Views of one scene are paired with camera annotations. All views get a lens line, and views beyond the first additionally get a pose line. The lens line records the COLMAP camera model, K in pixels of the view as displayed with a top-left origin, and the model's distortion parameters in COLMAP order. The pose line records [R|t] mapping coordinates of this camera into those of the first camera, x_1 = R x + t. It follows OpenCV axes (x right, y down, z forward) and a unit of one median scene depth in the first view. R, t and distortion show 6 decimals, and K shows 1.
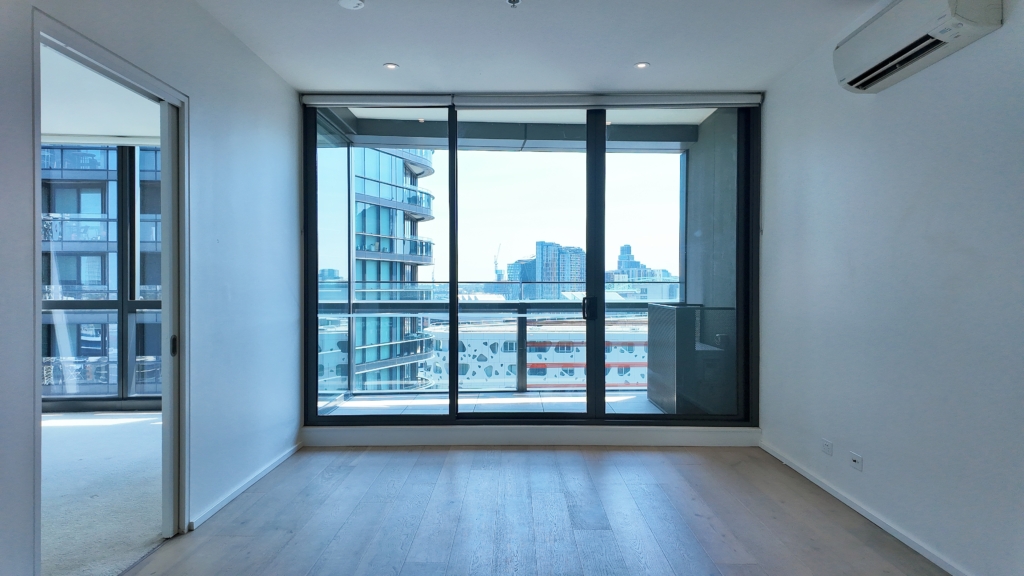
lens RADIAL K [[618.4, 0, 501.1], [0, 618.4, 291.3], [0, 0, 1]] dist [0.018475, -0.000706]
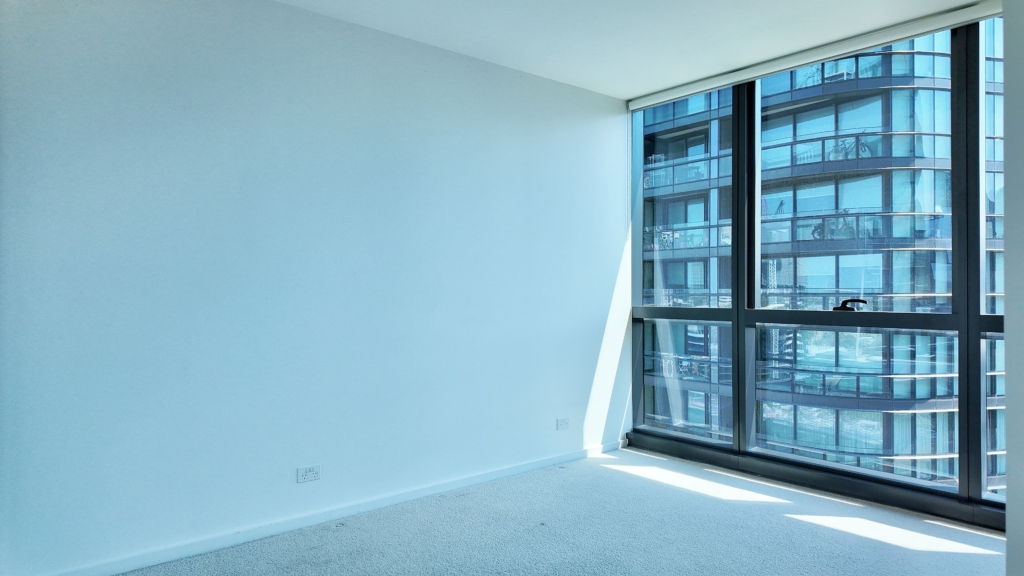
lens RADIAL K [[618.4, 0, 504.8], [0, 618.4, 288.7], [0, 0, 1]] dist [0.018475, -0.000706]
pose [[0.636929, -0.004955, -0.770907, -0.231255], [-0.002179, 0.999964, -0.008228, -0.001840], [0.770919, 0.006921, 0.636895, 0.344687]]
